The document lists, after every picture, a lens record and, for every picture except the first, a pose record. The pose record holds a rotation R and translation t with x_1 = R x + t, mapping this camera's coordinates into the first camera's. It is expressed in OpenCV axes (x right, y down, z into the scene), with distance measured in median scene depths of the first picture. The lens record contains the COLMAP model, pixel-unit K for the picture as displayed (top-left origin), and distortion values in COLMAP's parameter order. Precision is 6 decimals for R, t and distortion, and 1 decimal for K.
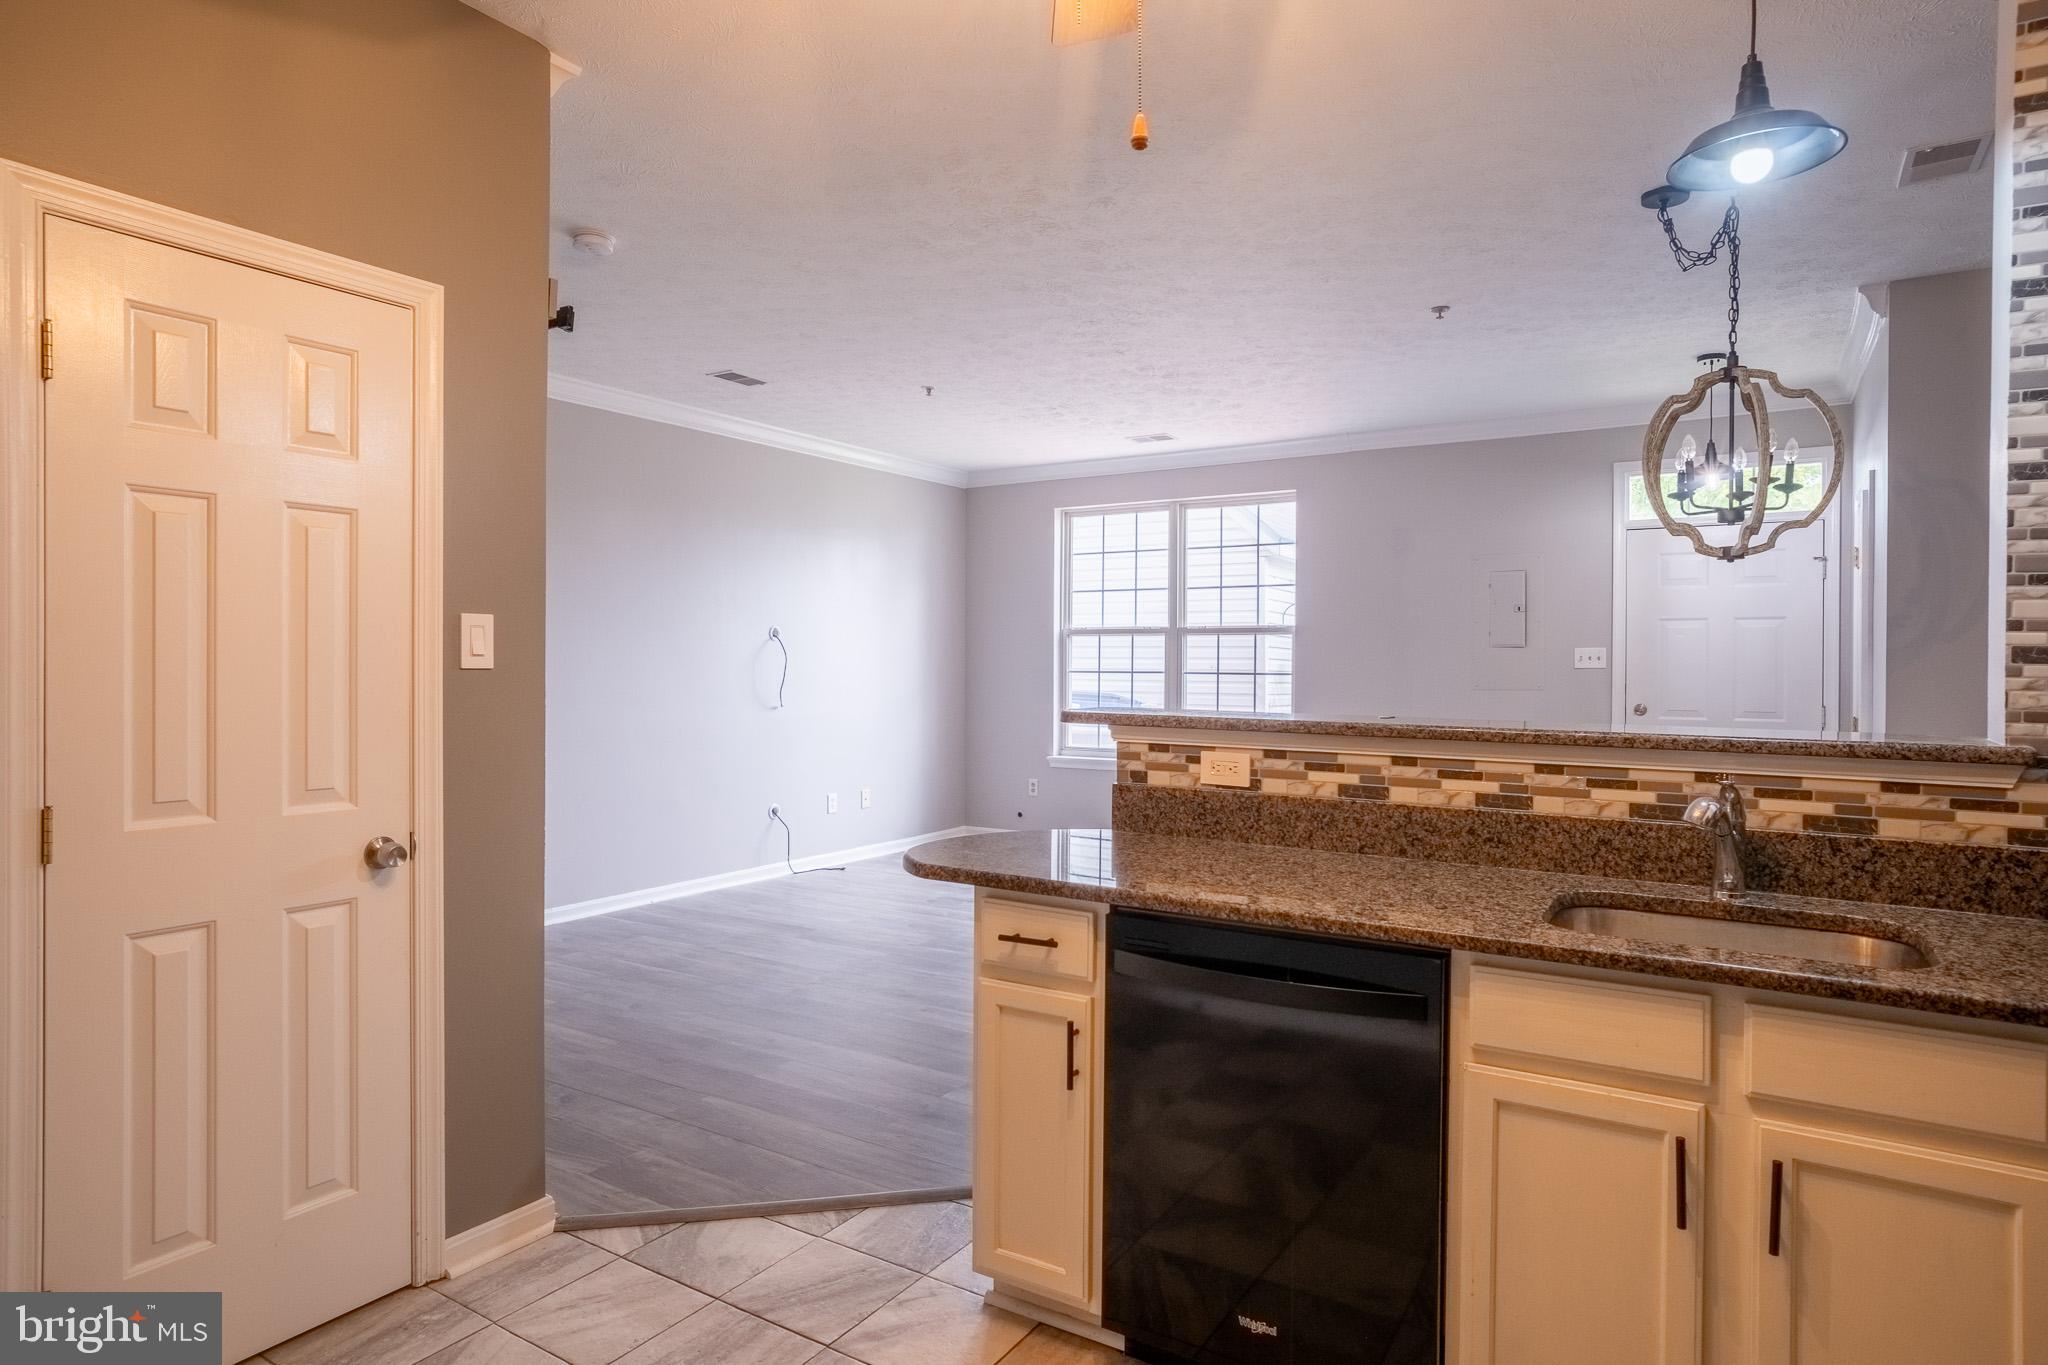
lens RADIAL K [[1163.0, 0, 1028.7], [0, 1163.0, 672.3], [0, 0, 1]] dist [-0.037400, 0.028272]
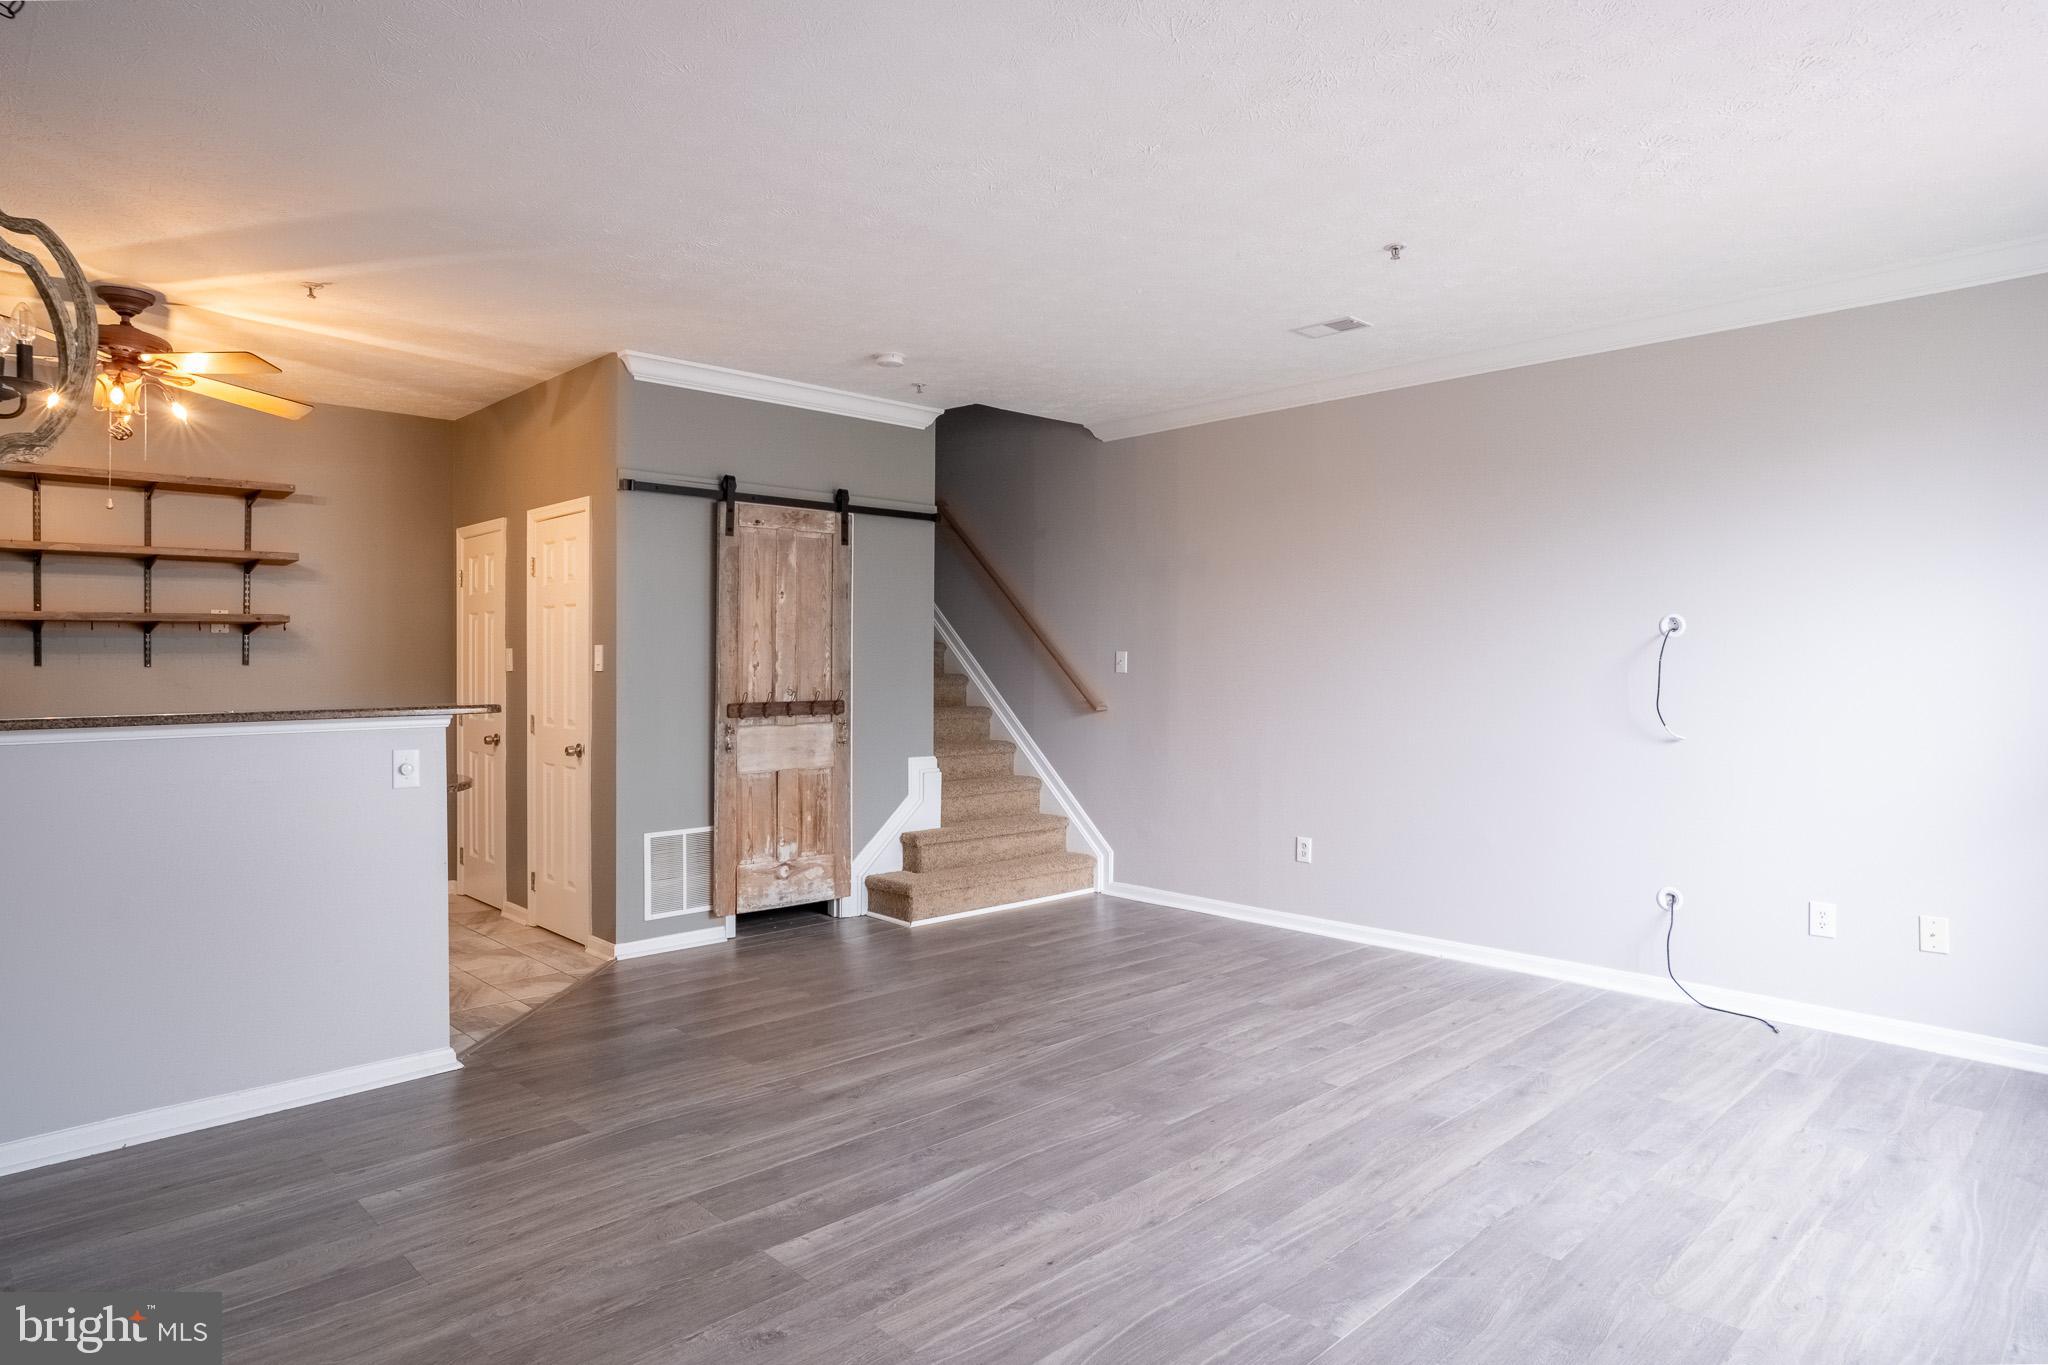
lens RADIAL K [[1174.9, 0, 1025.4], [0, 1174.9, 665.6], [0, 0, 1]] dist [-0.036428, 0.027308]
pose [[-0.231635, -0.002774, -0.972799, 1.403181], [-0.009811, 0.999952, -0.000516, -0.019848], [0.972753, 0.009425, -0.231651, 2.236385]]
